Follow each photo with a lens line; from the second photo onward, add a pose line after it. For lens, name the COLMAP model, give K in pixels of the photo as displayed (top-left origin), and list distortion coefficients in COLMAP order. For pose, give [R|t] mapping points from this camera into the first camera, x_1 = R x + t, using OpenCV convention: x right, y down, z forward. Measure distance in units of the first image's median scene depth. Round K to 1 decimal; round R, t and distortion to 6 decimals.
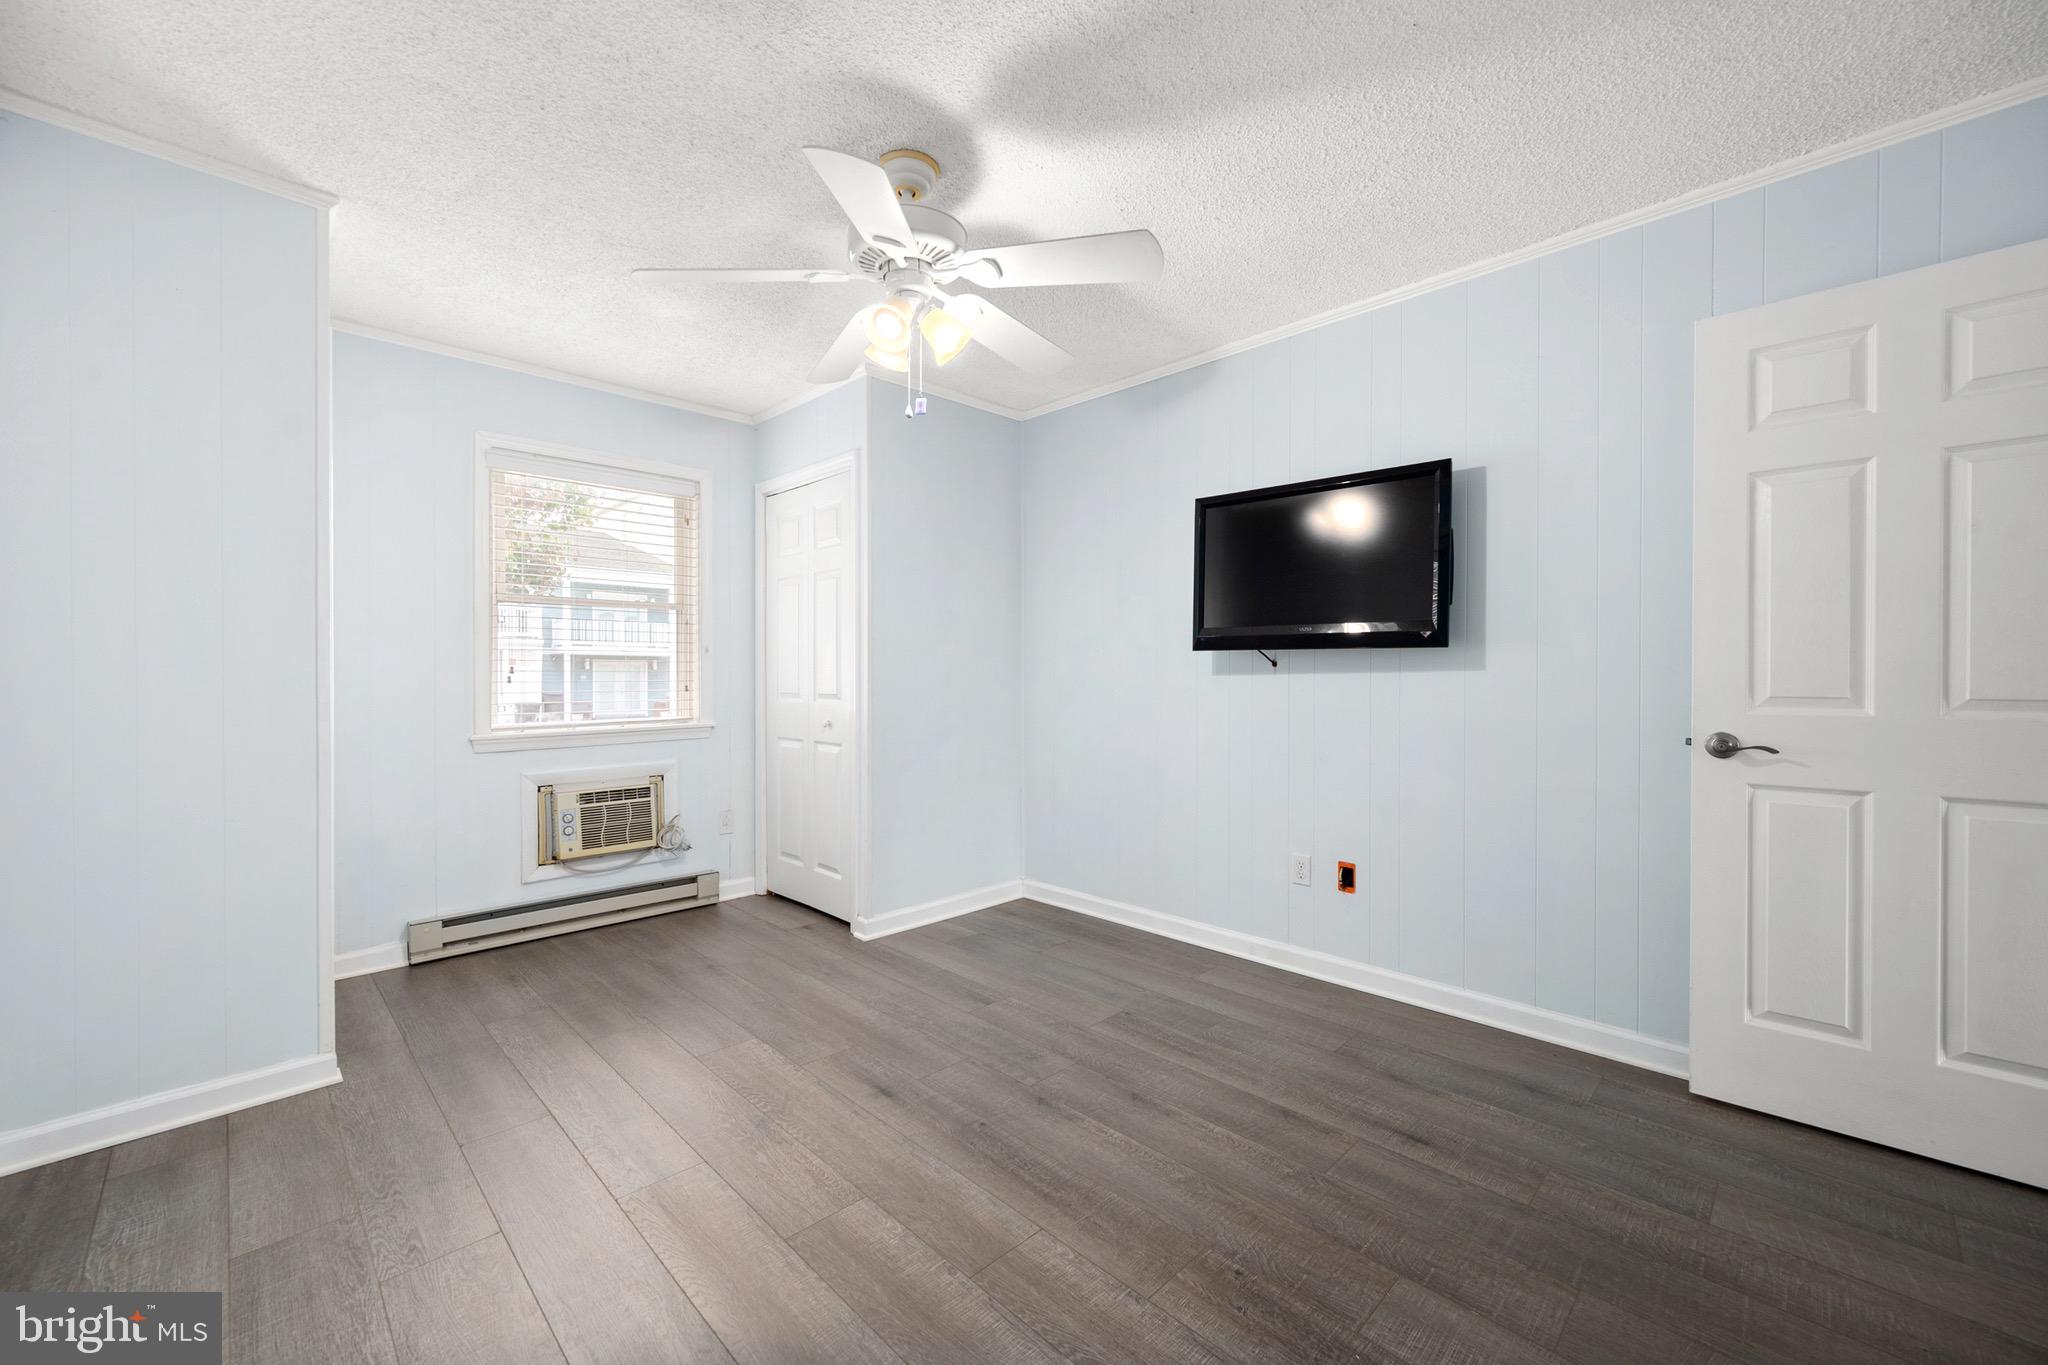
lens RADIAL K [[795.3, 0, 1024.8], [0, 795.3, 674.6], [0, 0, 1]] dist [0.001593, 0.000033]
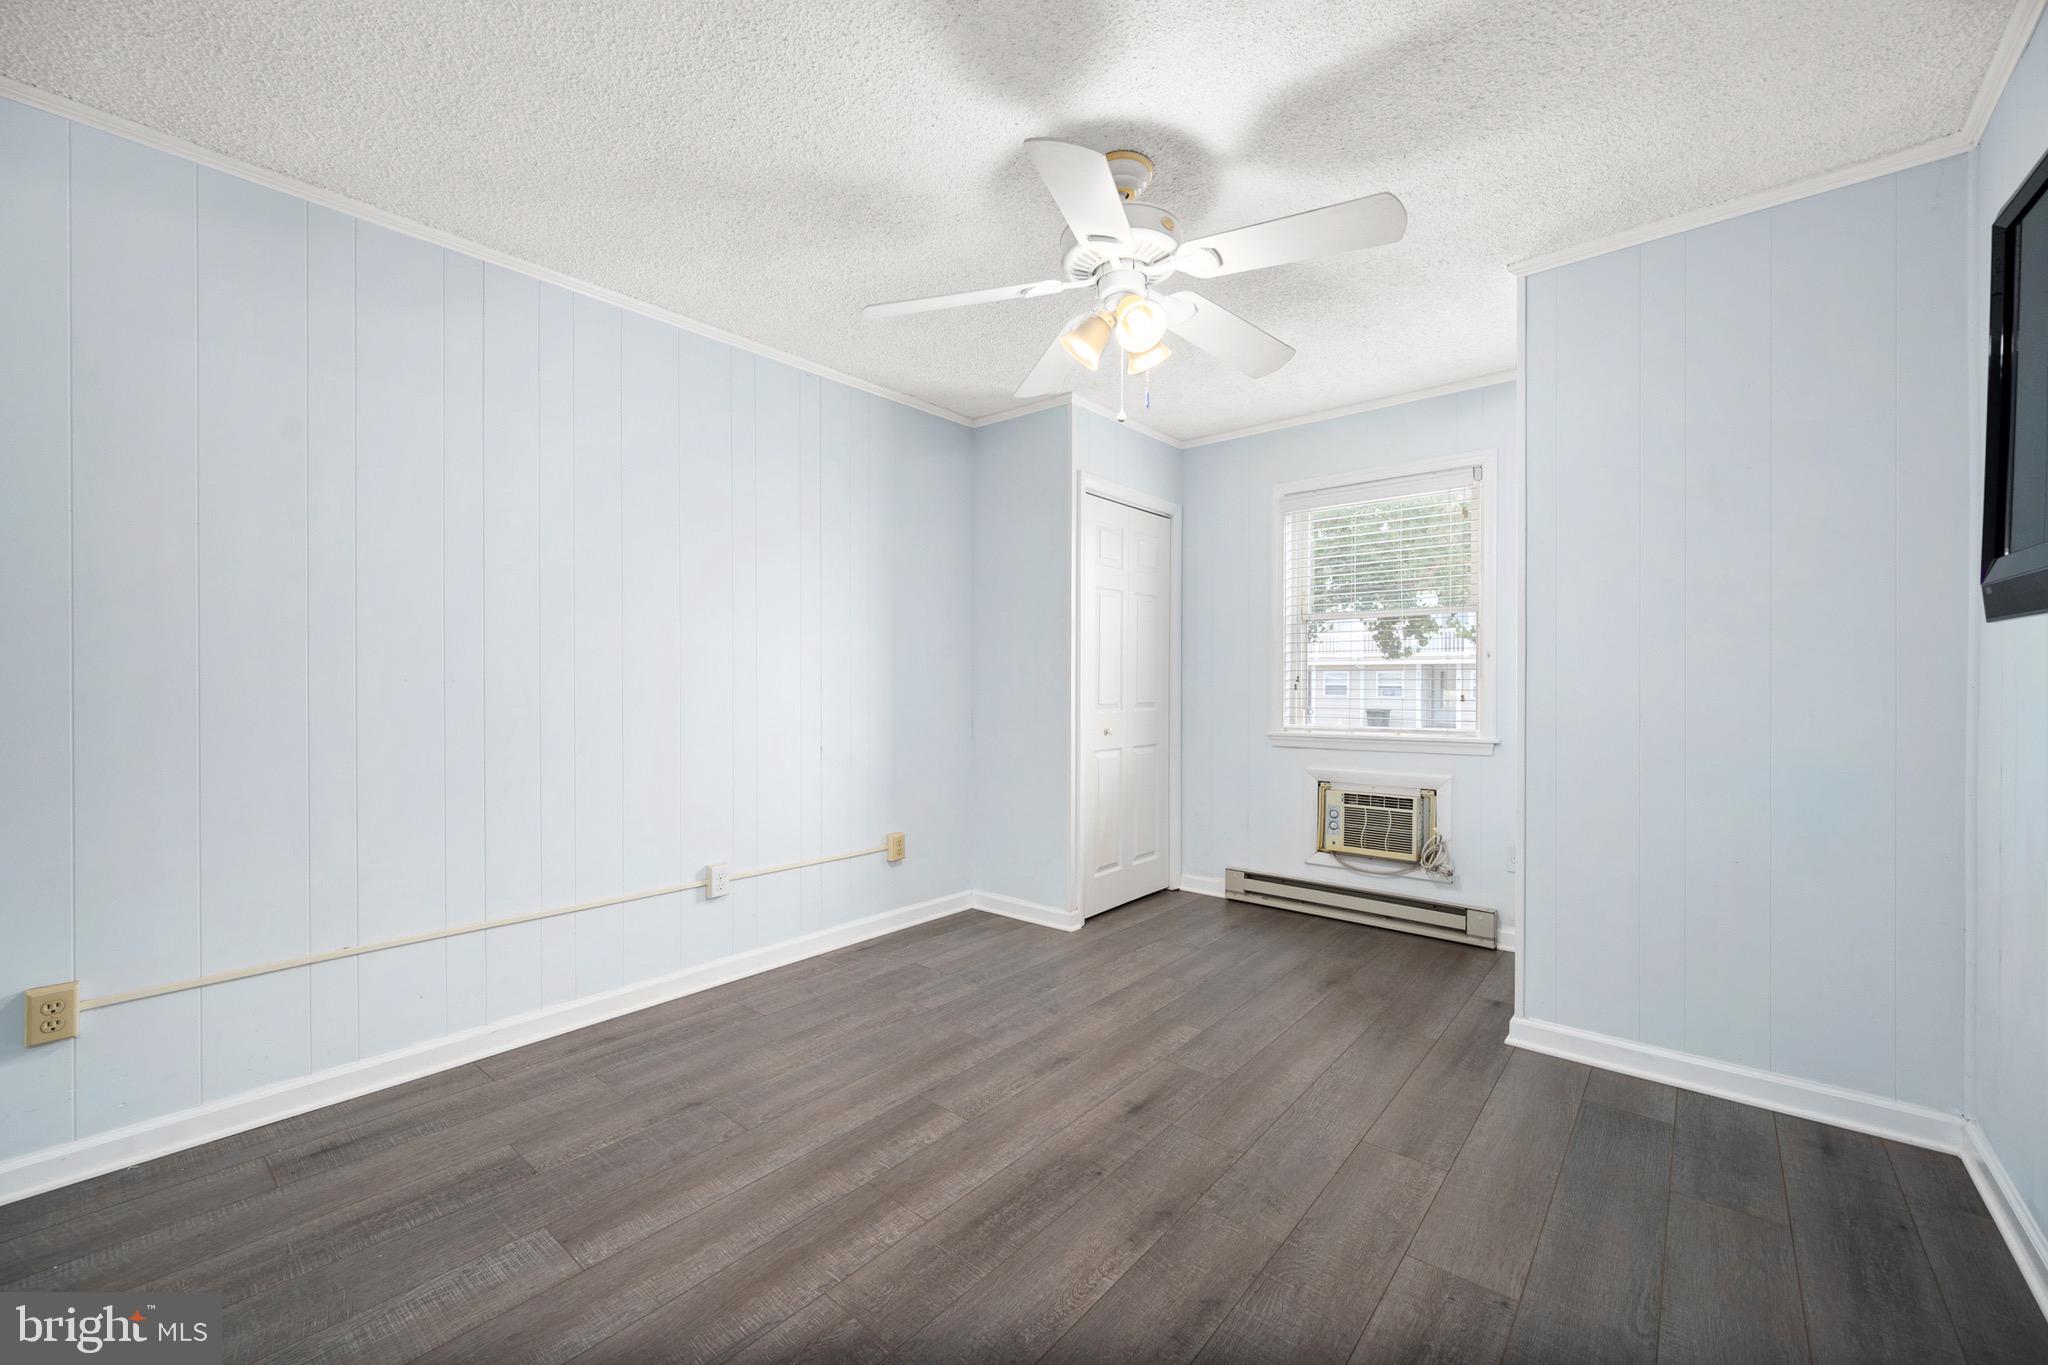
lens RADIAL K [[819.6, 0, 1033.8], [0, 819.6, 666.6], [0, 0, 1]] dist [0.001032, 0.000227]
pose [[0.097947, -0.017607, -0.995036, 0.533686], [-0.002856, 0.999834, -0.017973, -0.000208], [0.995188, 0.004602, 0.097880, 0.499147]]
